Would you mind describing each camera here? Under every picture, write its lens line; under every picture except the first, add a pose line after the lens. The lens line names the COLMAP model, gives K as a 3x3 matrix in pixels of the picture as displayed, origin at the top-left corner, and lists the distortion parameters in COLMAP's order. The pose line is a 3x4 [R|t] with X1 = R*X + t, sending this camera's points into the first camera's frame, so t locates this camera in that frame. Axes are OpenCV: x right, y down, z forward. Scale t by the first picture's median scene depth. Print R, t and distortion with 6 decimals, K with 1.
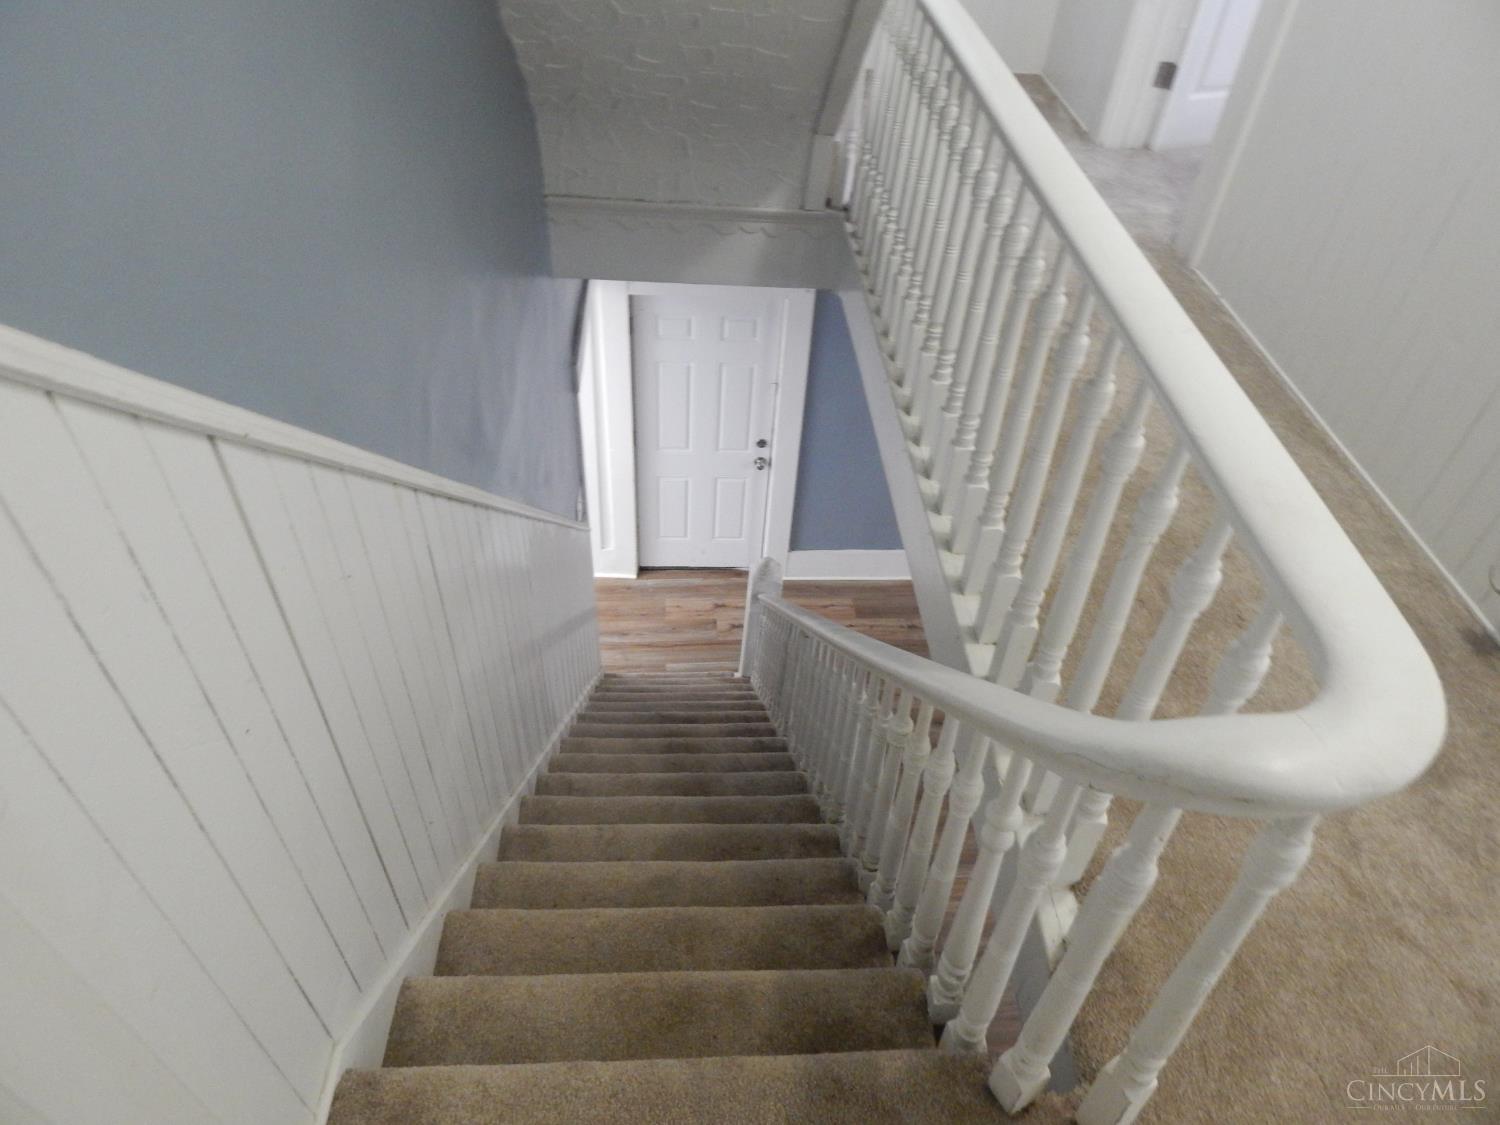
lens RADIAL K [[983.2, 0, 753.6], [0, 983.2, 557.3], [0, 0, 1]] dist [0.002348, -0.001566]
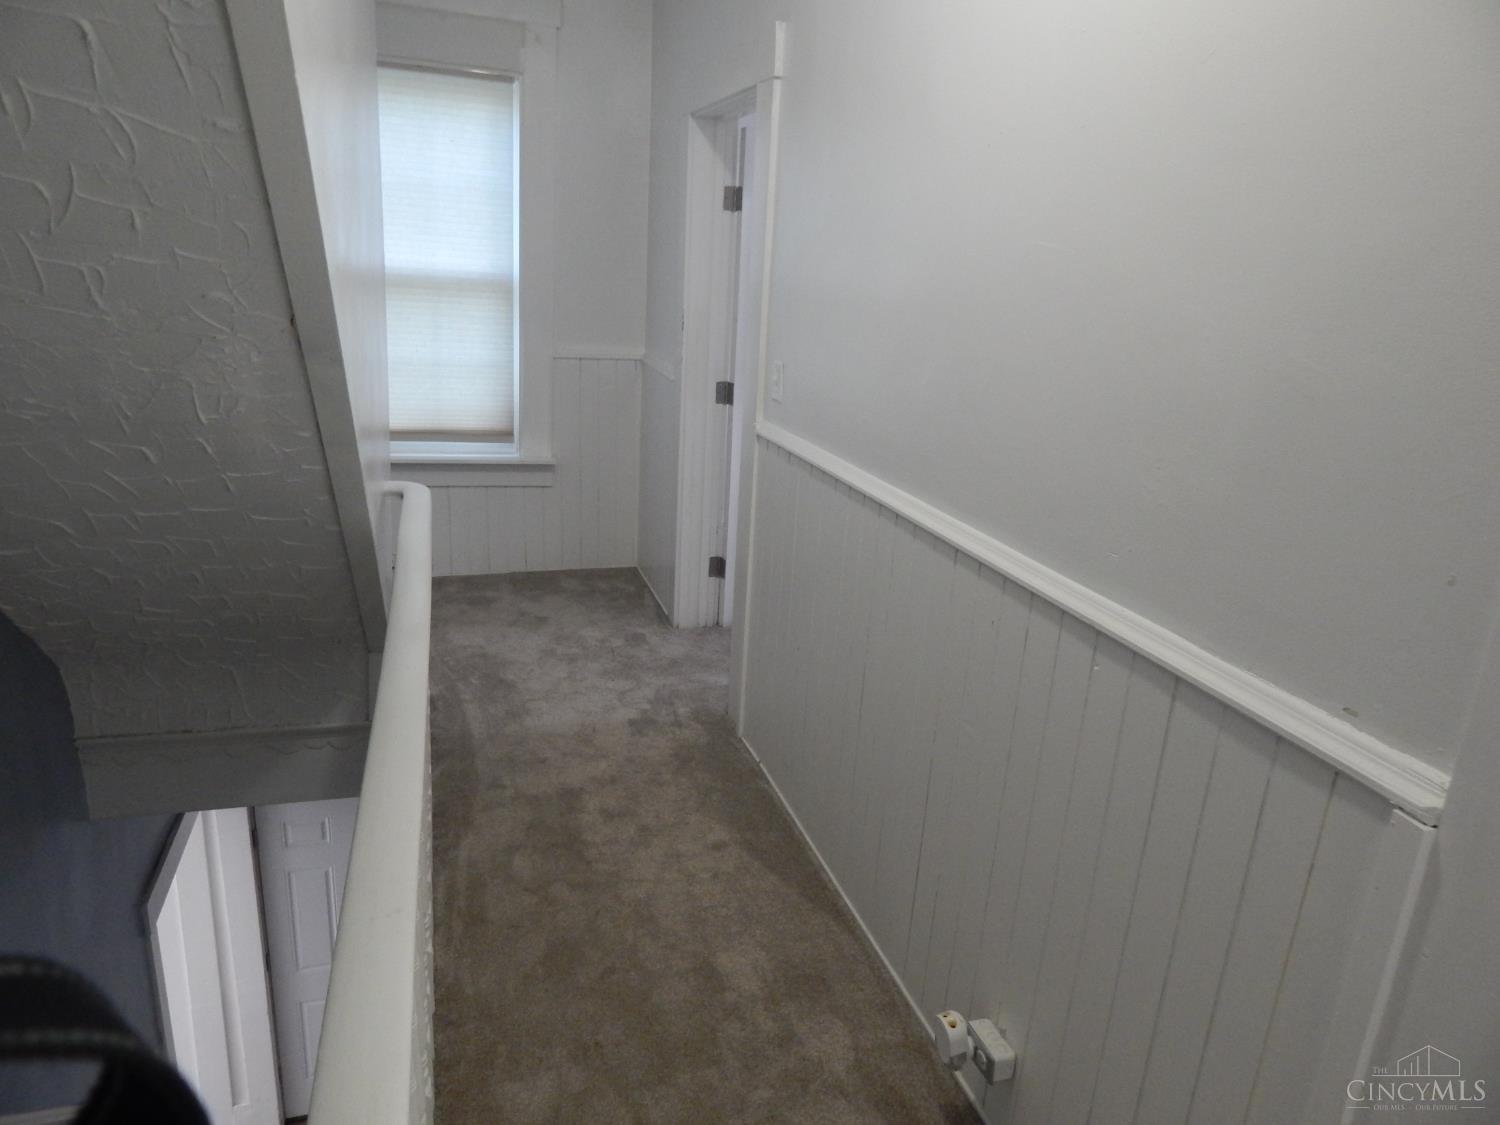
lens RADIAL K [[983.2, 0, 753.6], [0, 983.2, 557.3], [0, 0, 1]] dist [0.002348, -0.001566]
pose [[0.968344, -0.076540, 0.237596, 0.205272], [0.169706, 0.899881, -0.401765, -0.032811], [-0.183057, 0.429368, 0.884383, -0.034583]]
